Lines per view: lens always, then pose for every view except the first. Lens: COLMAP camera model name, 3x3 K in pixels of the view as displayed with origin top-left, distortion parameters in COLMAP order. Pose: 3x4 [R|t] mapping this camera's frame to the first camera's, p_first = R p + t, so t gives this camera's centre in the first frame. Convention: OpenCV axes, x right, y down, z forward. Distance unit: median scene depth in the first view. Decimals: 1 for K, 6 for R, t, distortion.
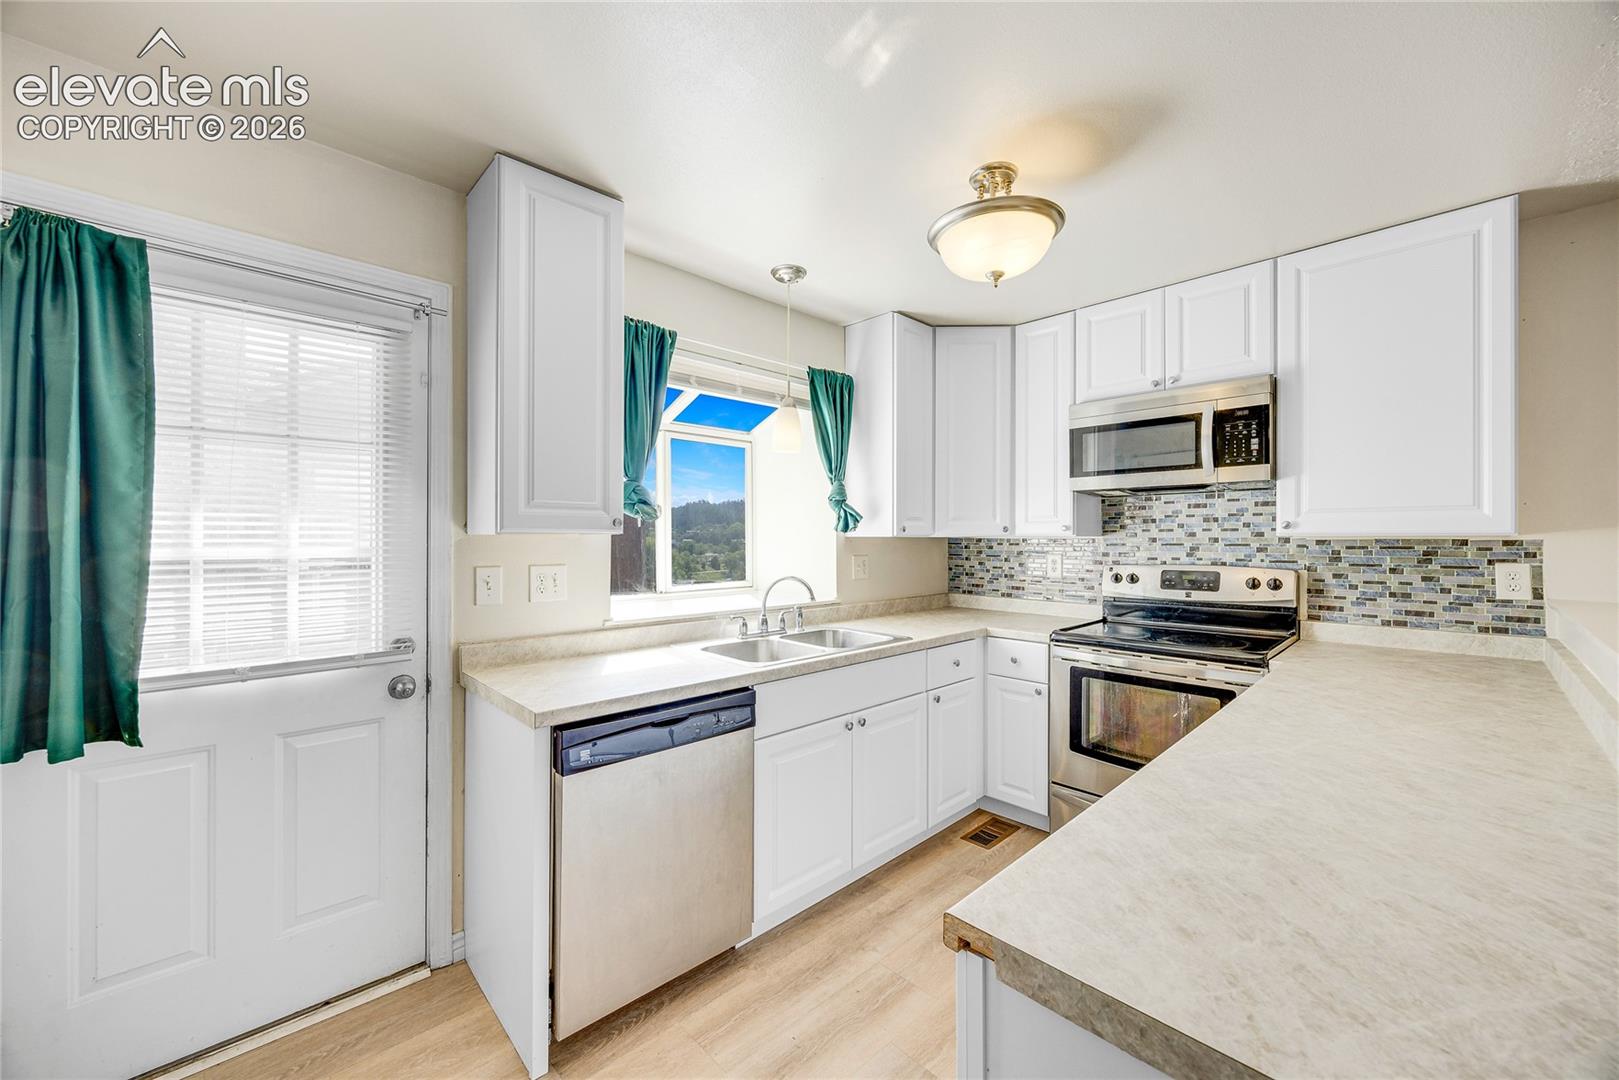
lens RADIAL K [[612.0, 0, 816.5], [0, 612.0, 533.9], [0, 0, 1]] dist [-0.008171, 0.000137]
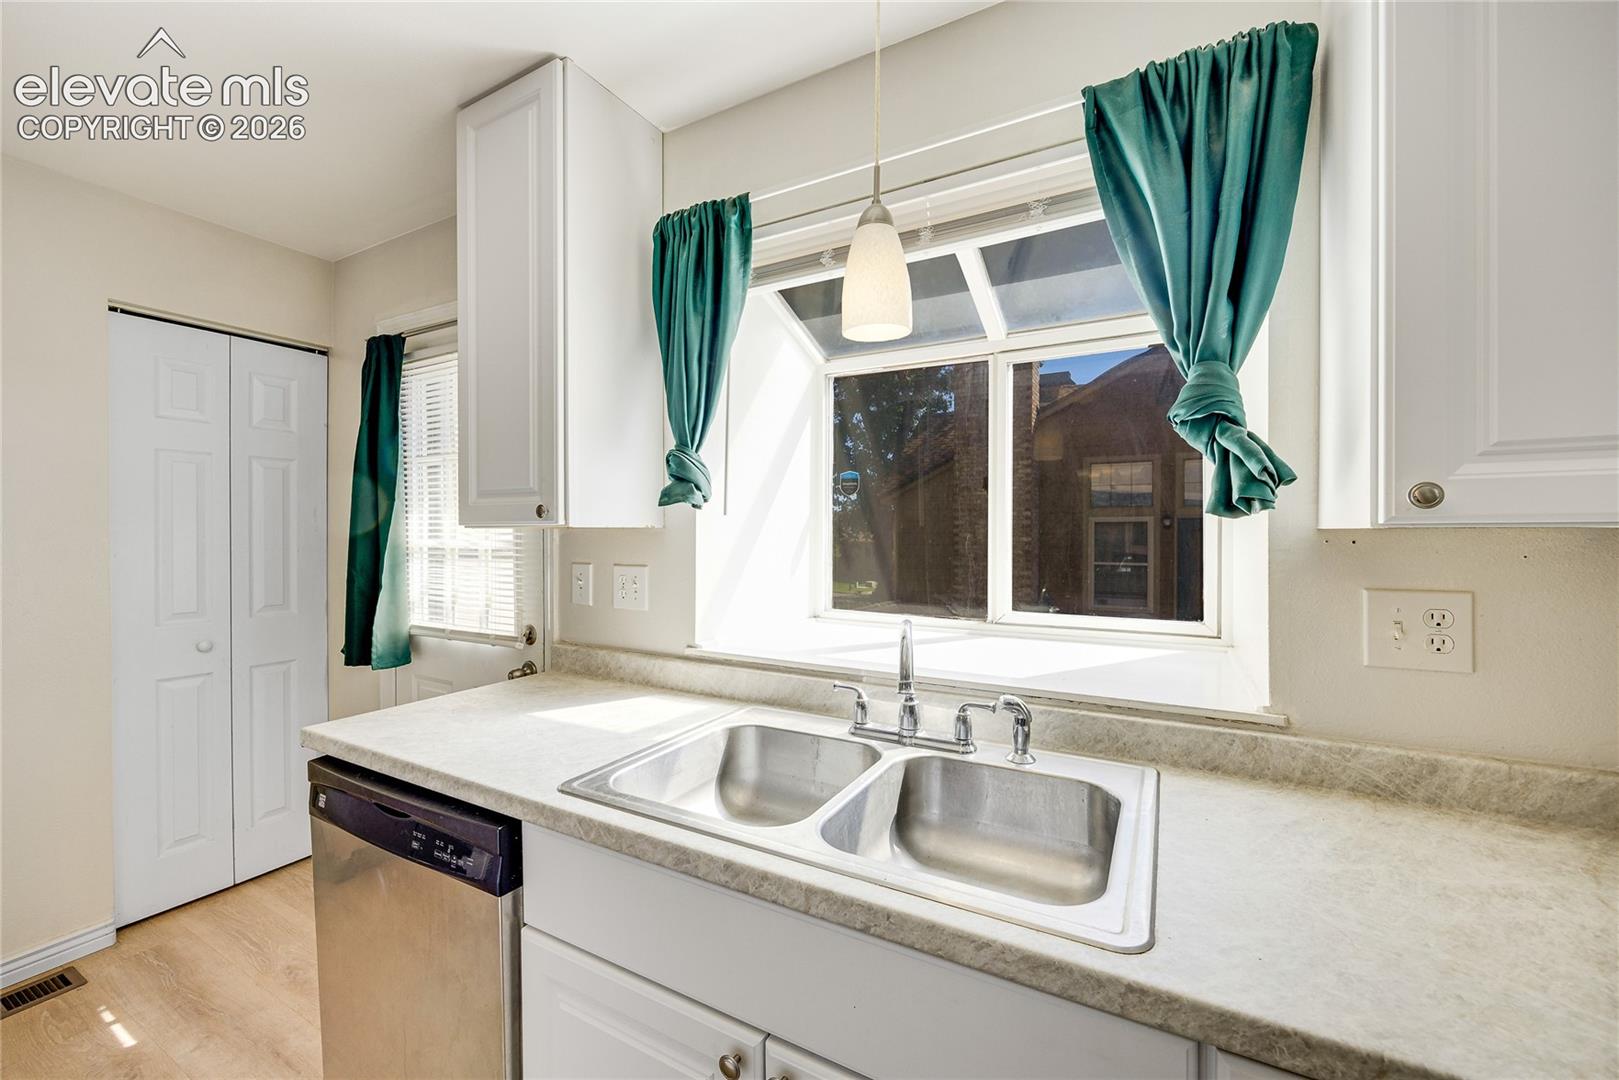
lens RADIAL K [[612.0, 0, 816.5], [0, 612.0, 533.9], [0, 0, 1]] dist [-0.008171, 0.000137]
pose [[0.306970, 0.004521, -0.951708, 0.323072], [0.007298, 0.999948, 0.007104, 0.003971], [0.951691, -0.009127, 0.306922, 0.762608]]
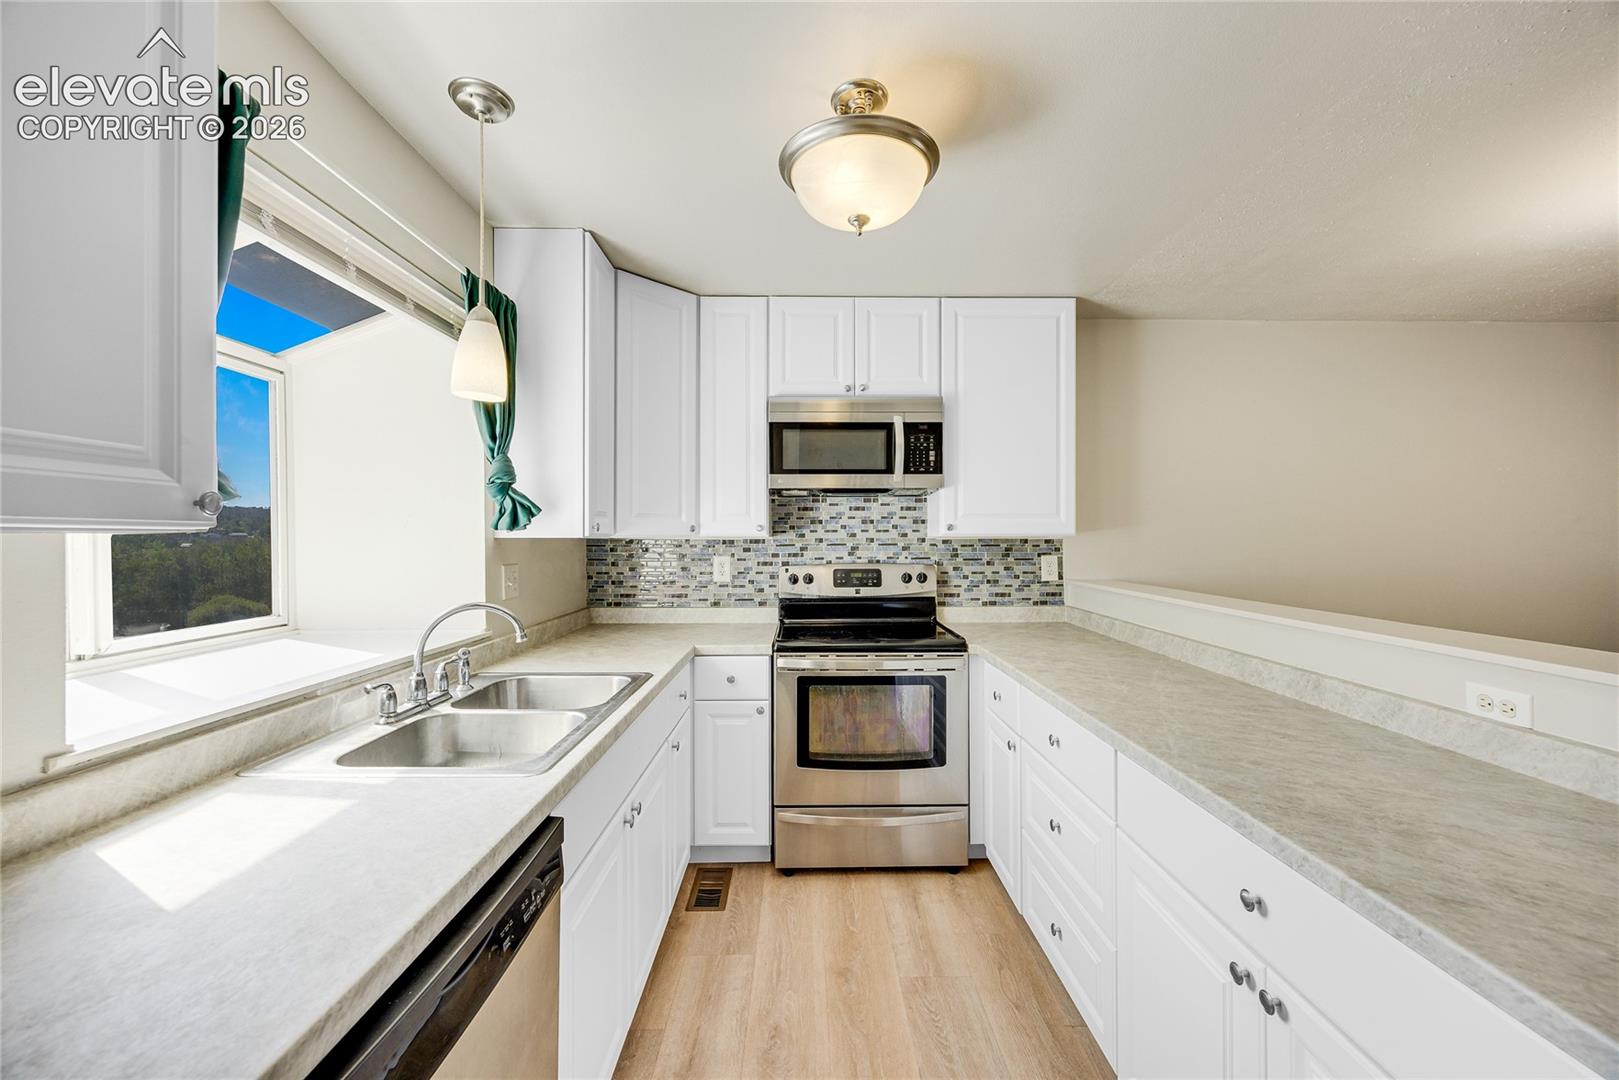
lens RADIAL K [[621.2, 0, 812.2], [0, 621.2, 537.5], [0, 0, 1]] dist [-0.005007, 0.000211]
pose [[0.689878, -0.001445, 0.723925, -0.243755], [-0.002172, 0.999989, 0.004065, 0.001061], [-0.723923, -0.004377, 0.689867, 0.318271]]
